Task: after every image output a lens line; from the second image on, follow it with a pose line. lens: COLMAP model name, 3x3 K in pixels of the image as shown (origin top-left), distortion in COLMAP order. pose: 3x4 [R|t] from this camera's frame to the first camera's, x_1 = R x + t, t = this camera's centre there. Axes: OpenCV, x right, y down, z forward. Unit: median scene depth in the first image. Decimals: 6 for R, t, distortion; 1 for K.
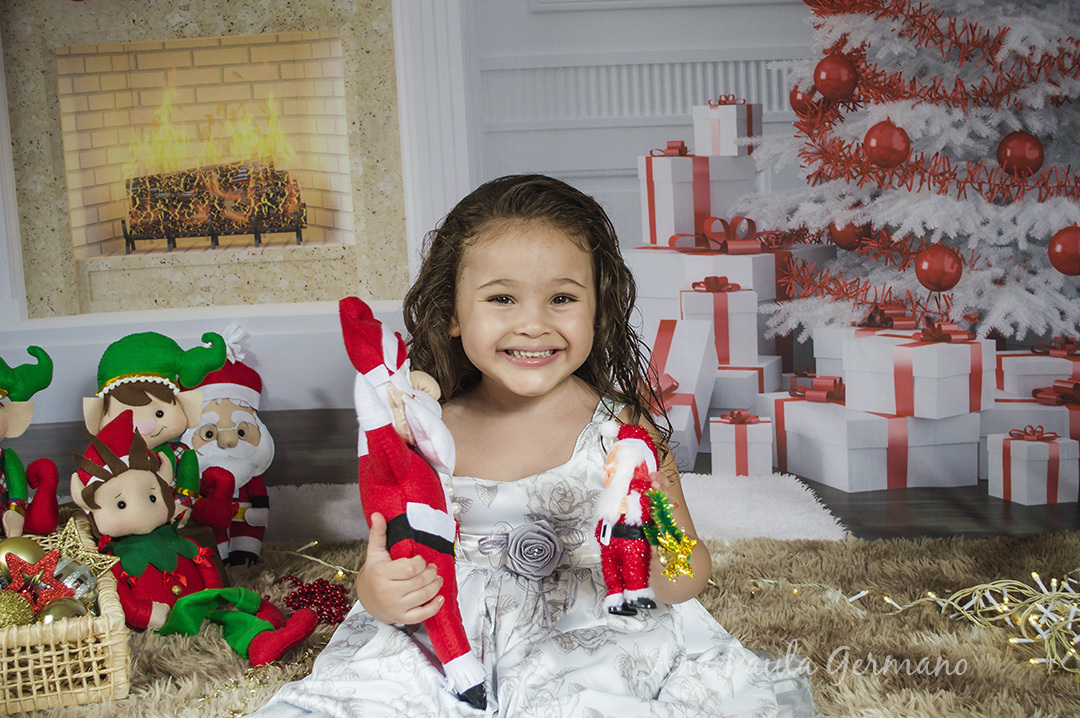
lens RADIAL K [[1538.1, 0, 551.8], [0, 1538.1, 347.9], [0, 0, 1]] dist [-0.007755, 0.000000]
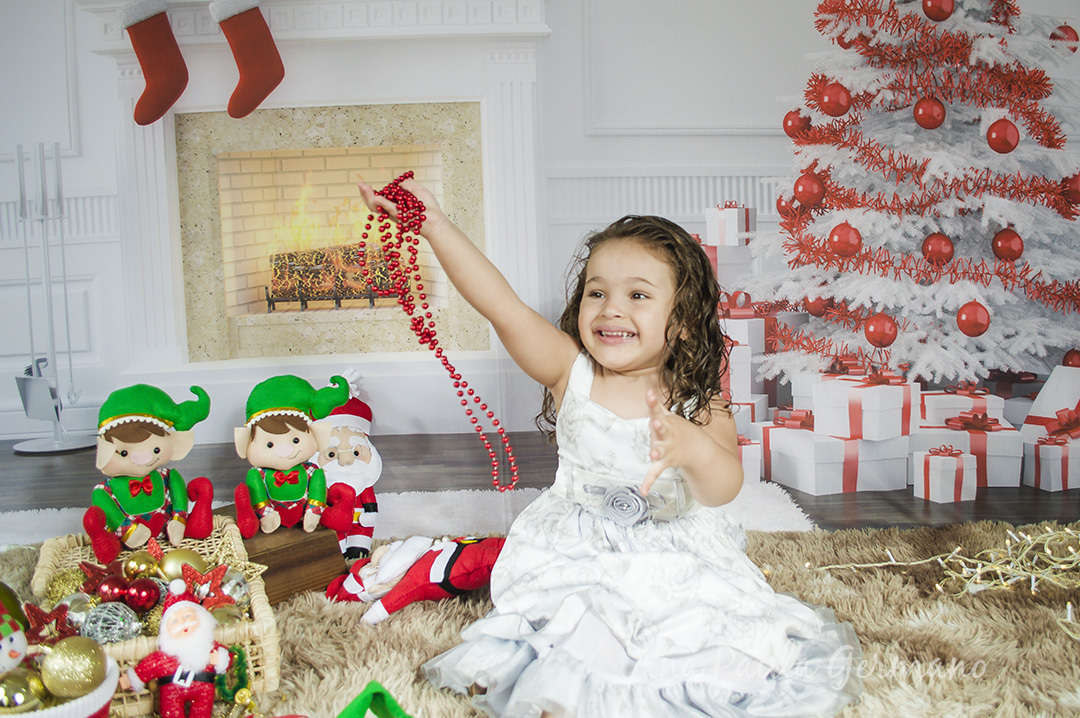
lens RADIAL K [[931.6, 0, 600.1], [0, 931.6, 317.8], [0, 0, 1]] dist [-0.072103, 0.015016]
pose [[0.993911, 0.011952, 0.109534, -0.087520], [-0.005440, 0.998210, -0.059565, -0.012854], [-0.110050, 0.058606, 0.992197, 0.207938]]
